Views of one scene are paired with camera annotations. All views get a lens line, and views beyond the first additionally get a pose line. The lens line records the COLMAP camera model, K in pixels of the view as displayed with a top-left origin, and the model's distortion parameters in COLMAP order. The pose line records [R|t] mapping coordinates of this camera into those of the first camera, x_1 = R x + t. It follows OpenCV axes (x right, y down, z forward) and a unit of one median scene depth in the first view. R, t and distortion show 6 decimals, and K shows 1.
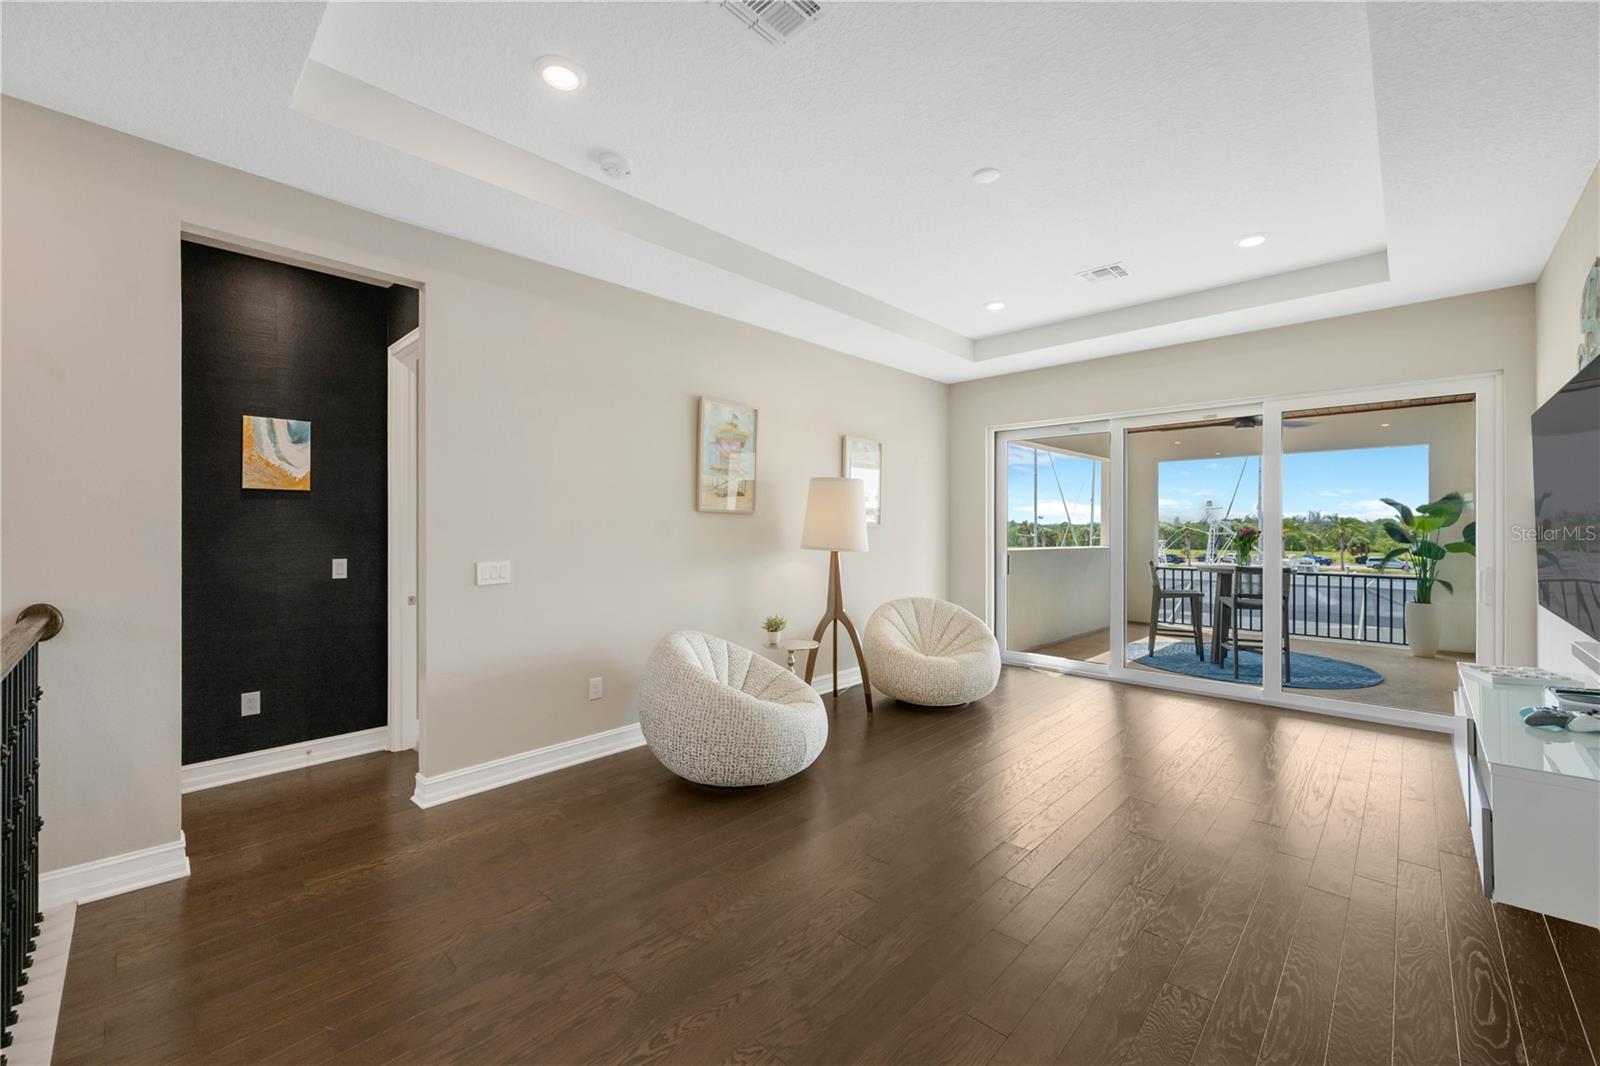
lens RADIAL K [[628.4, 0, 803.5], [0, 628.4, 540.1], [0, 0, 1]] dist [-0.002883, 0.000091]
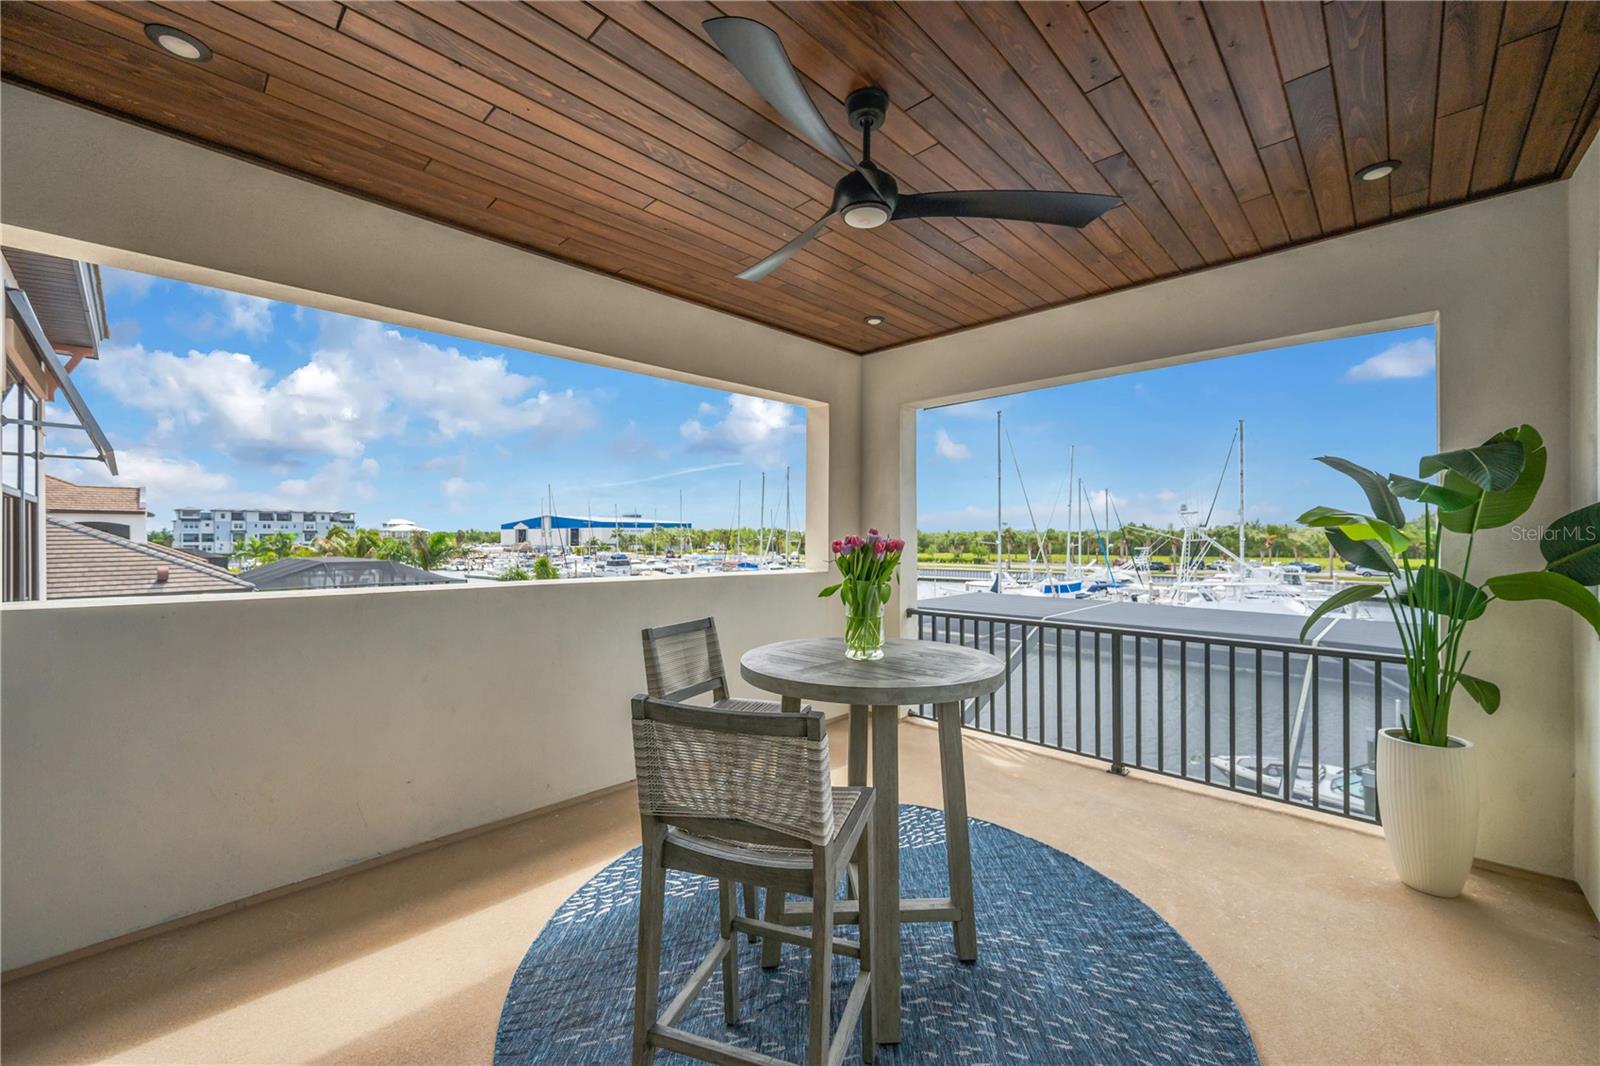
lens RADIAL K [[628.4, 0, 800.2], [0, 628.4, 541.9], [0, 0, 1]] dist [-0.002883, 0.000091]
pose [[0.999986, 0.000518, 0.005193, 0.590248], [-0.000481, 0.999974, -0.007150, -0.009696], [-0.005197, 0.007147, 0.999961, 0.603411]]
